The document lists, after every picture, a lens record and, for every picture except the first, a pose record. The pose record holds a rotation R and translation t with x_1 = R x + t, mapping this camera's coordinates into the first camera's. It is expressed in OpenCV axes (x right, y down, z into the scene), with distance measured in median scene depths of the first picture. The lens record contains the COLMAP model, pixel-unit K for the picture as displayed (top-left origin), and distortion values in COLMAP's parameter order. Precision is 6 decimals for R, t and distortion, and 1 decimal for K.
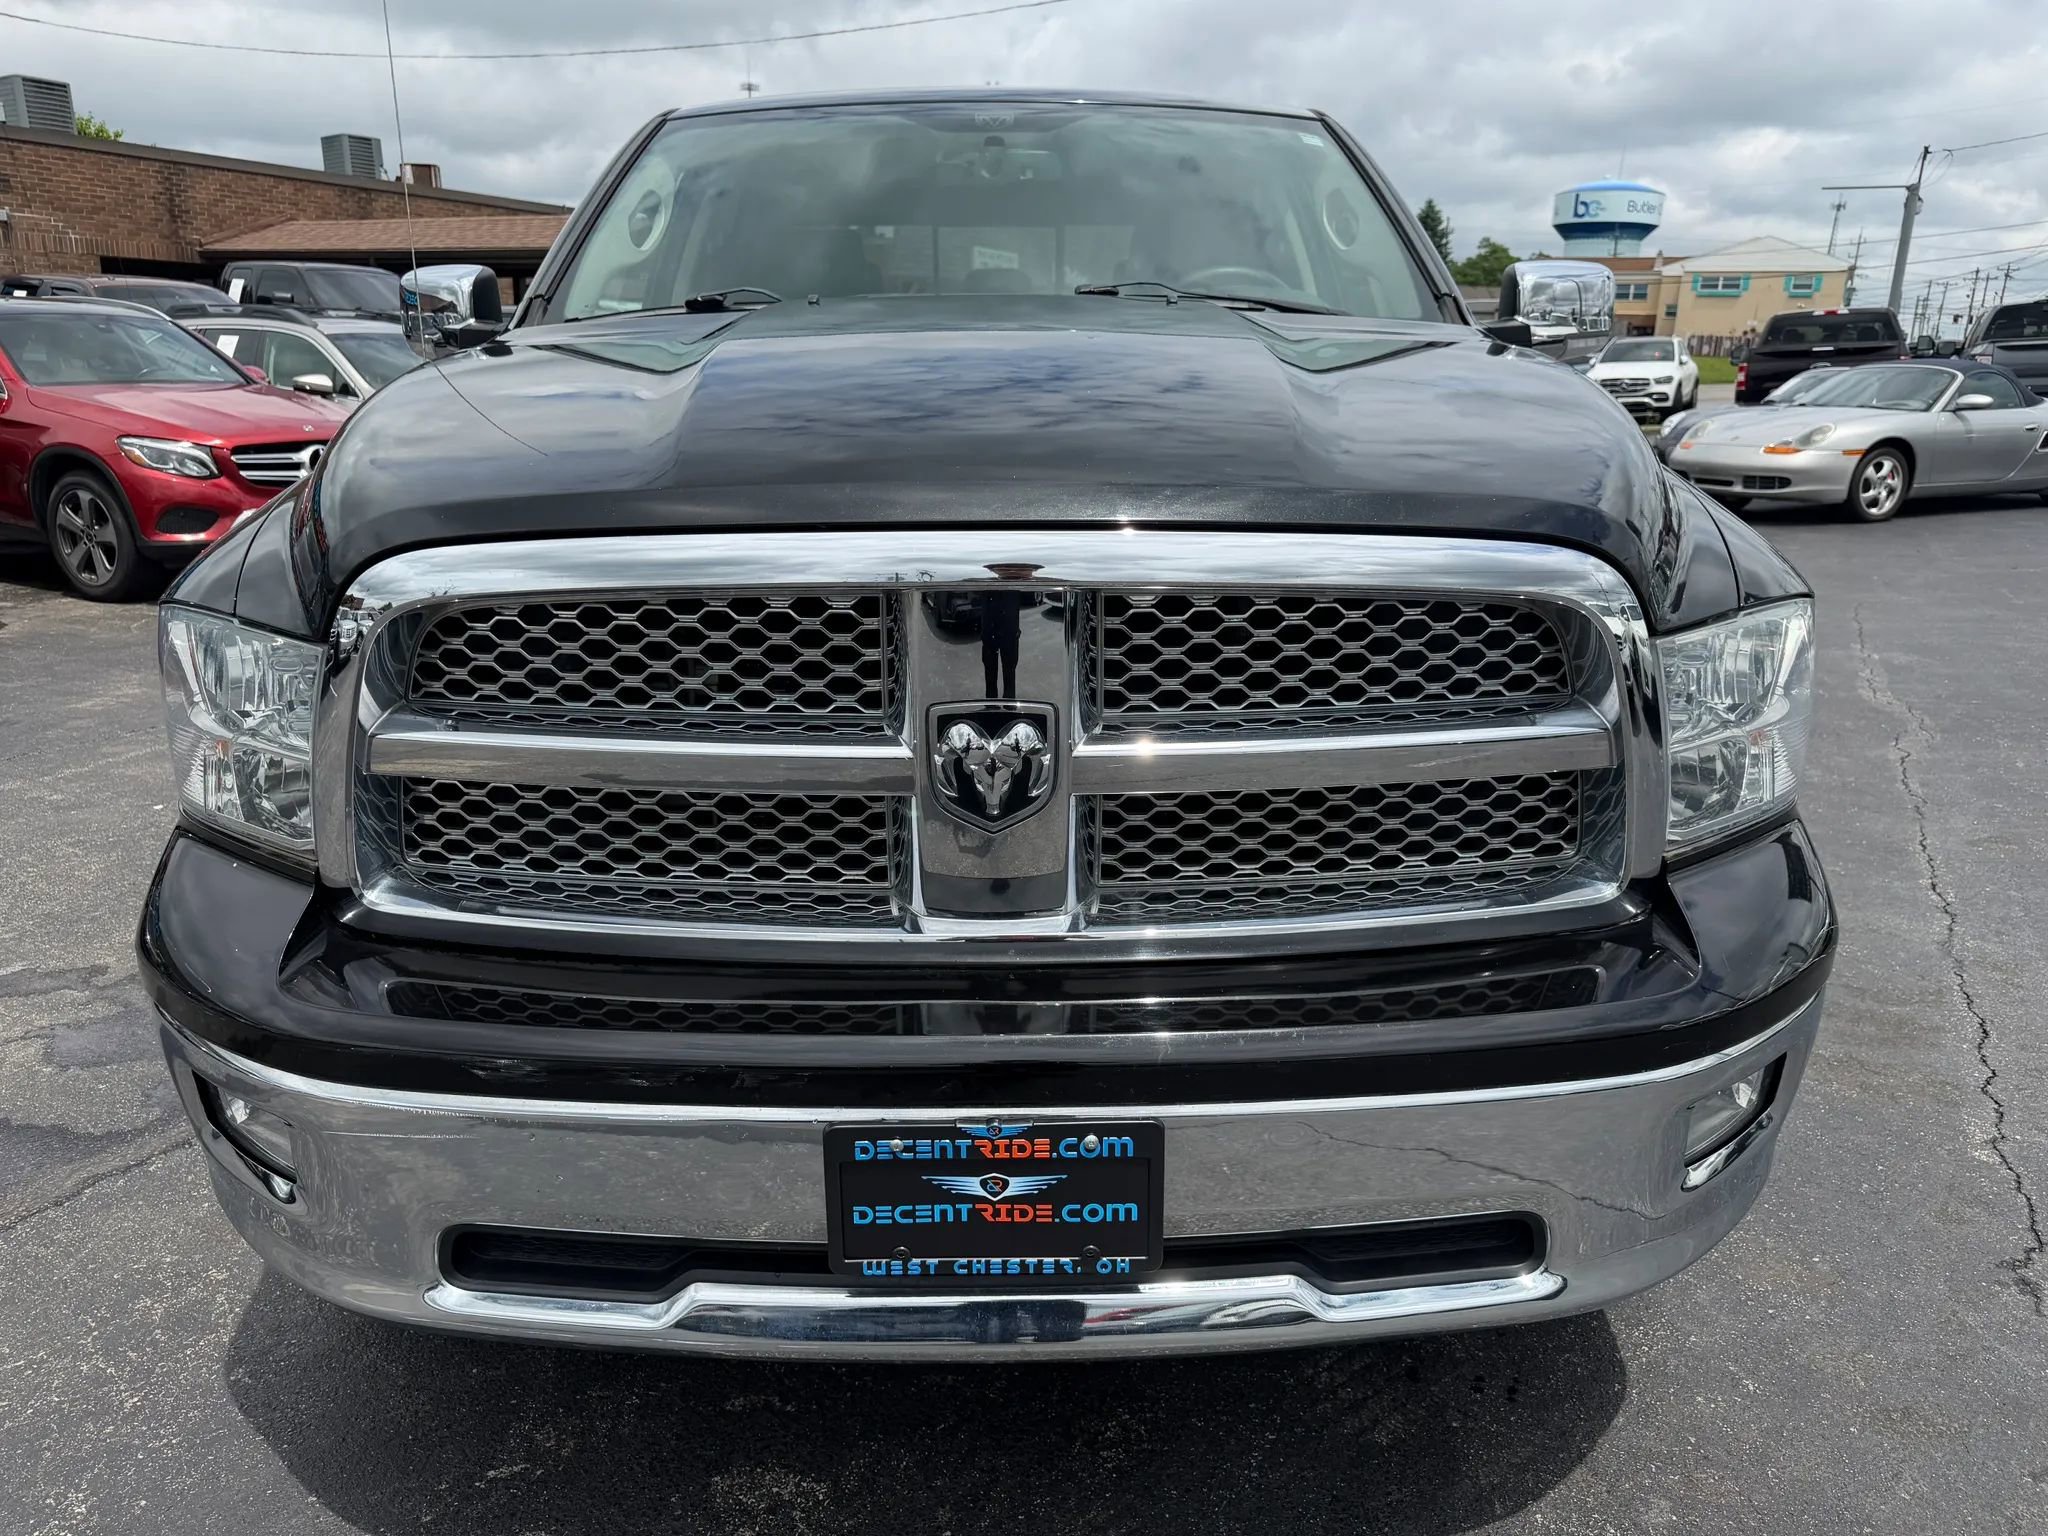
lens RADIAL K [[1470.6, 0, 1018.1], [0, 1470.6, 789.5], [0, 0, 1]] dist [0.001019, -0.003353]
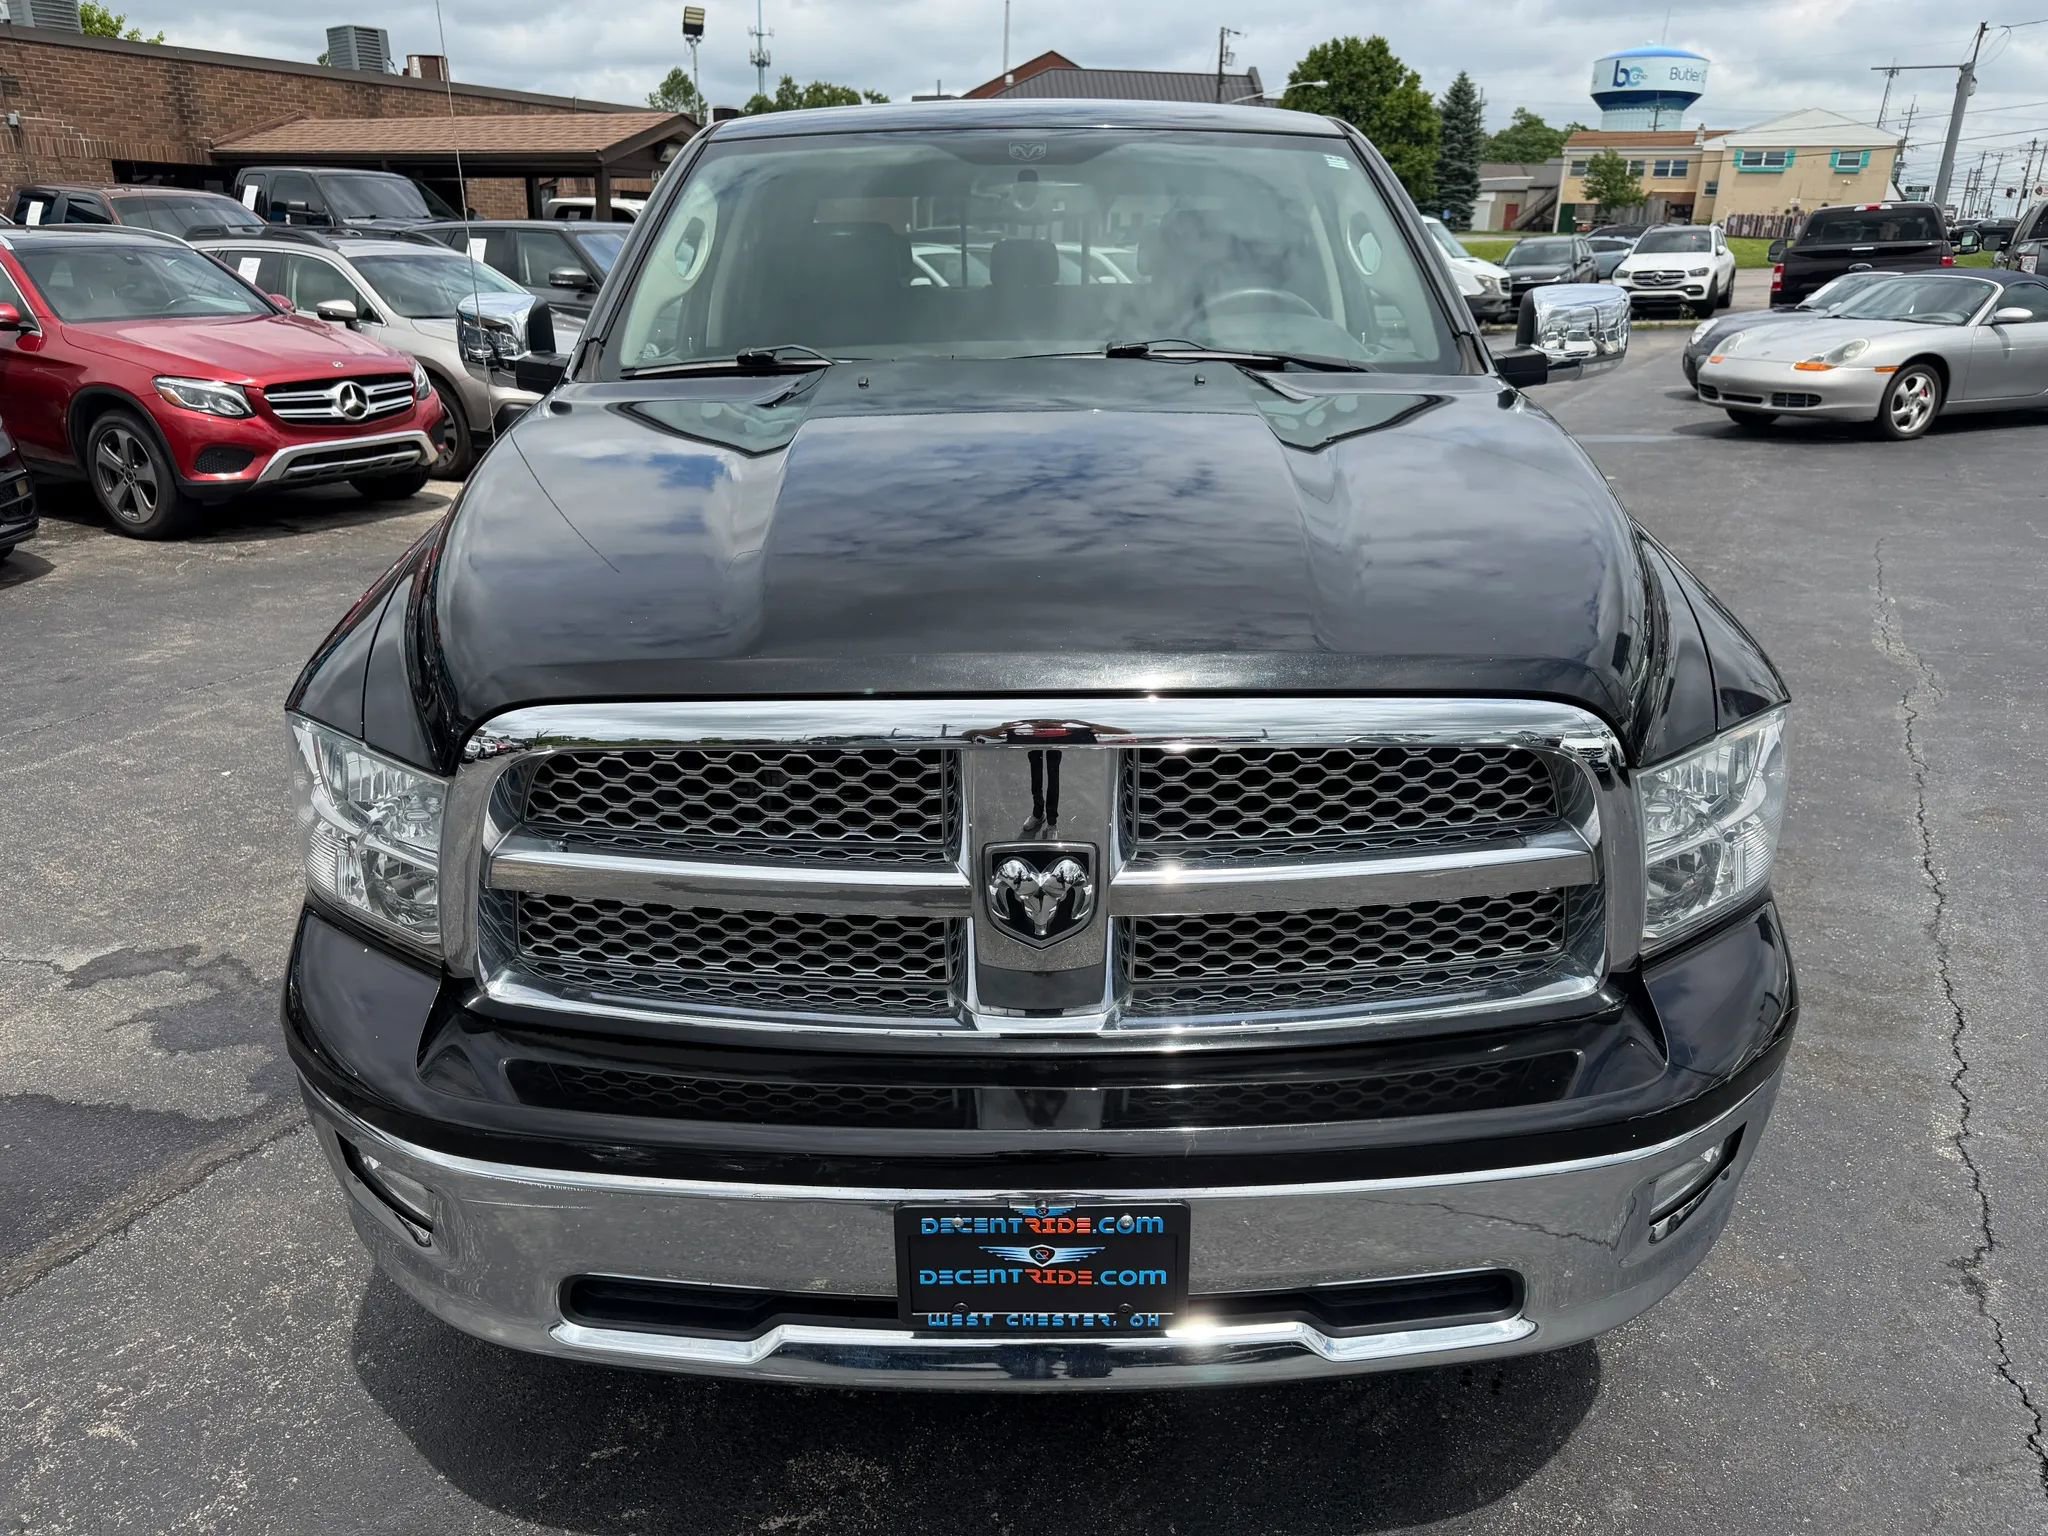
lens RADIAL K [[1487.2, 0, 1003.6], [0, 1487.2, 767.7], [0, 0, 1]] dist [0.005310, -0.007170]
pose [[0.999821, 0.000464, -0.018914, -0.015161], [0.001007, 0.996978, 0.077684, -0.126395], [0.018893, -0.077689, 0.996799, -0.084855]]
